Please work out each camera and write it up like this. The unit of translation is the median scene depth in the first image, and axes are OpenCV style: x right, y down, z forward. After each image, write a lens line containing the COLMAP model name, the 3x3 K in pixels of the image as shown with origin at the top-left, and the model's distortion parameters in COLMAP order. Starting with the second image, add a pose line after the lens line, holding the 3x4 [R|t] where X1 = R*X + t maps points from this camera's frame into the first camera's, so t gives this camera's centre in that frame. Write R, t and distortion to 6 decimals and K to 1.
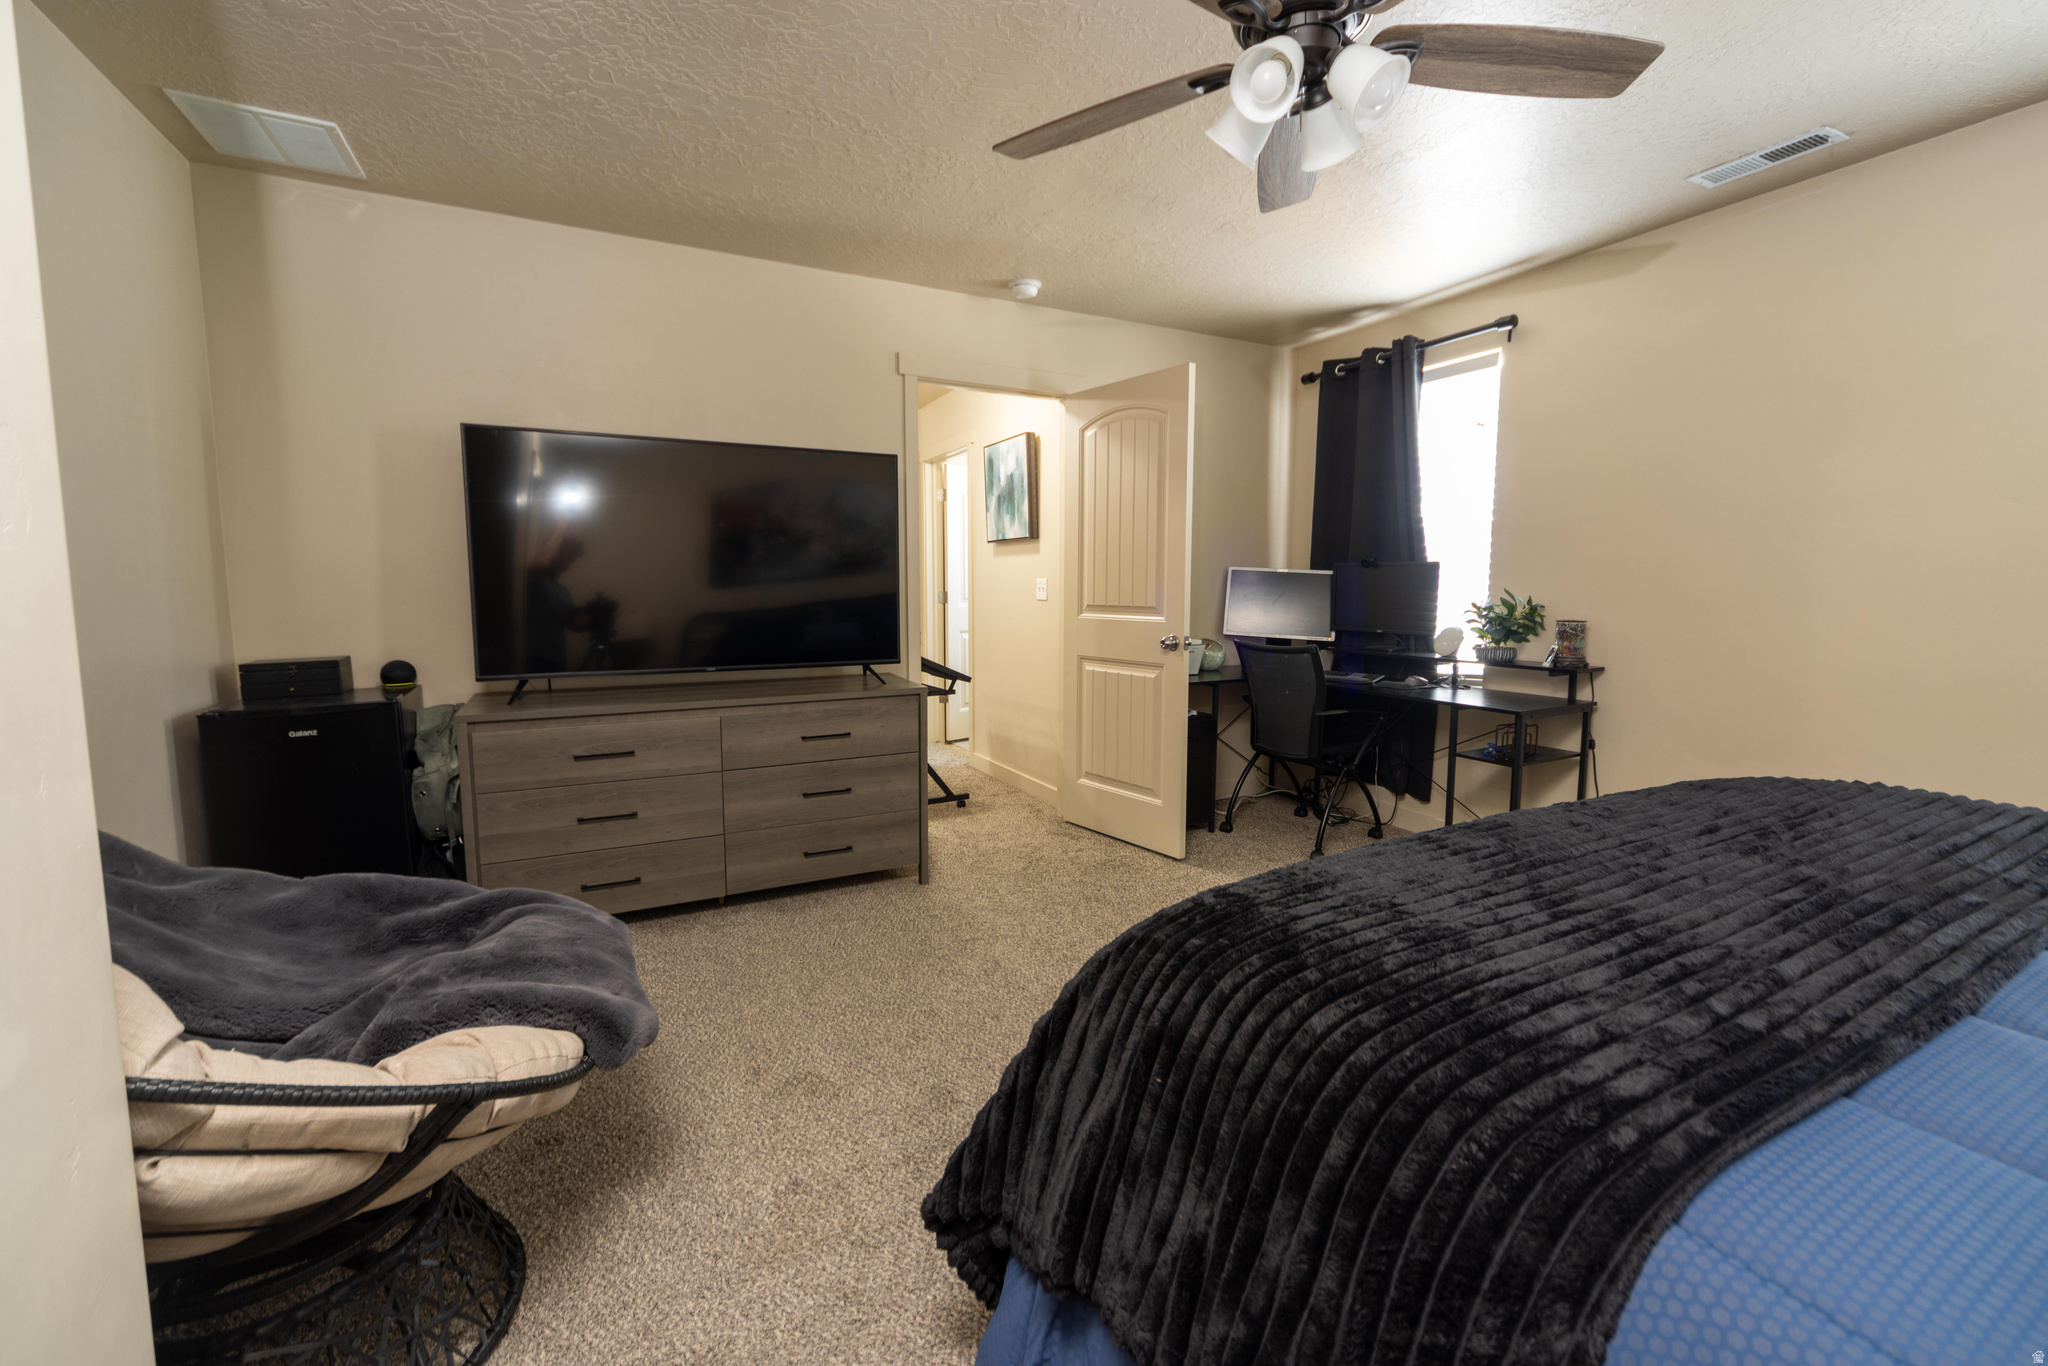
lens RADIAL K [[855.1, 0, 1019.8], [0, 855.1, 678.4], [0, 0, 1]] dist [-0.001949, -0.000277]
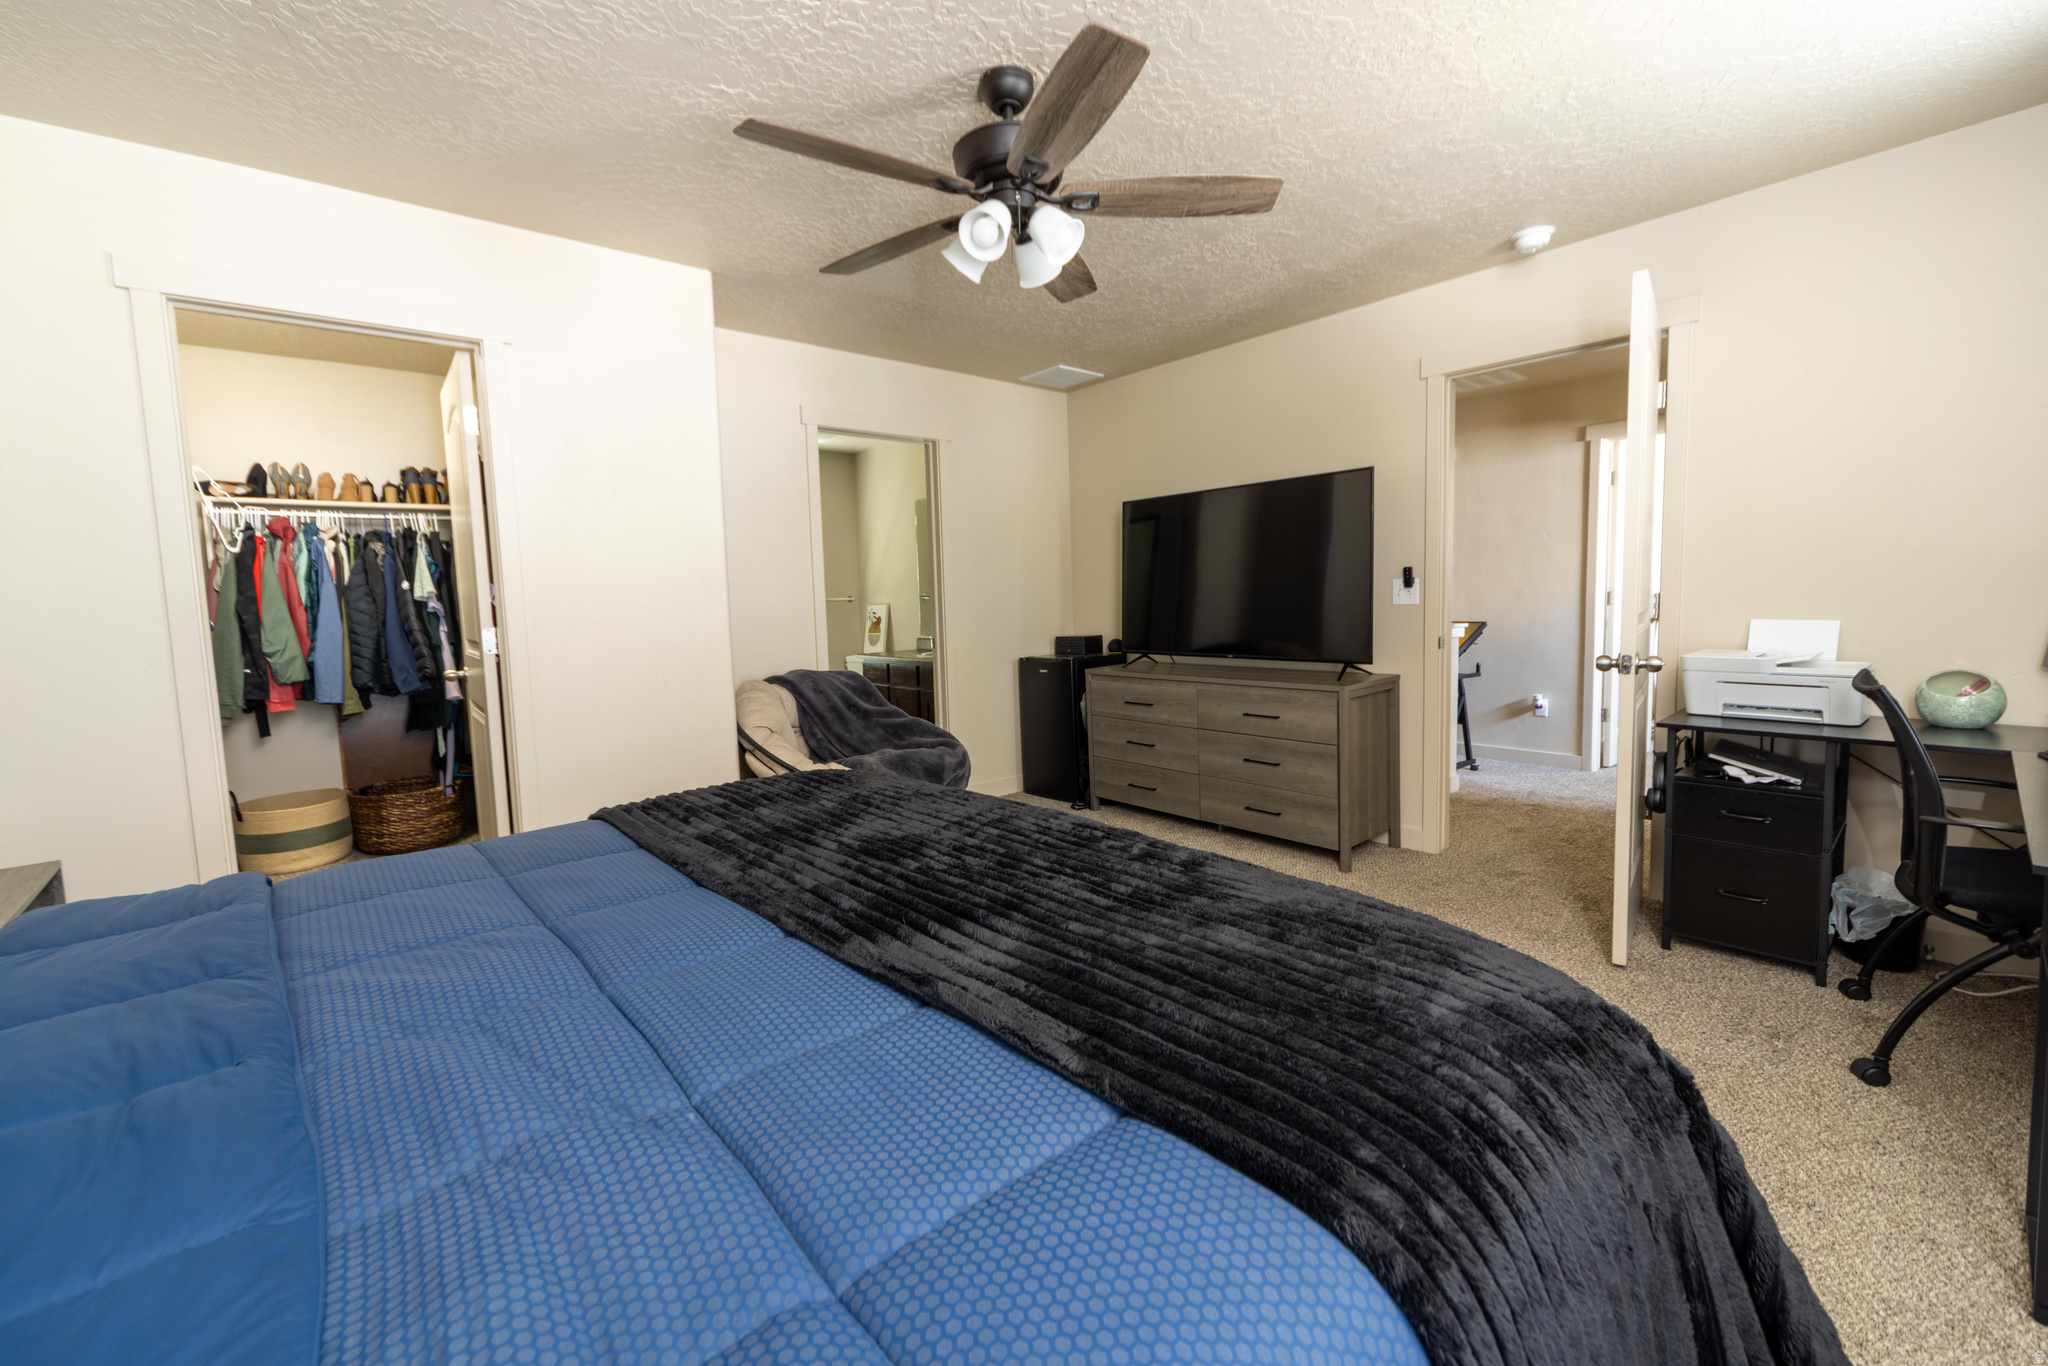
lens RADIAL K [[855.1, 0, 1021.8], [0, 855.1, 674.0], [0, 0, 1]] dist [-0.001949, -0.000277]
pose [[0.208532, 0.081447, -0.974618, 0.876043], [-0.079190, 0.994660, 0.066179, -0.045396], [0.974804, 0.063380, 0.213869, 0.395722]]
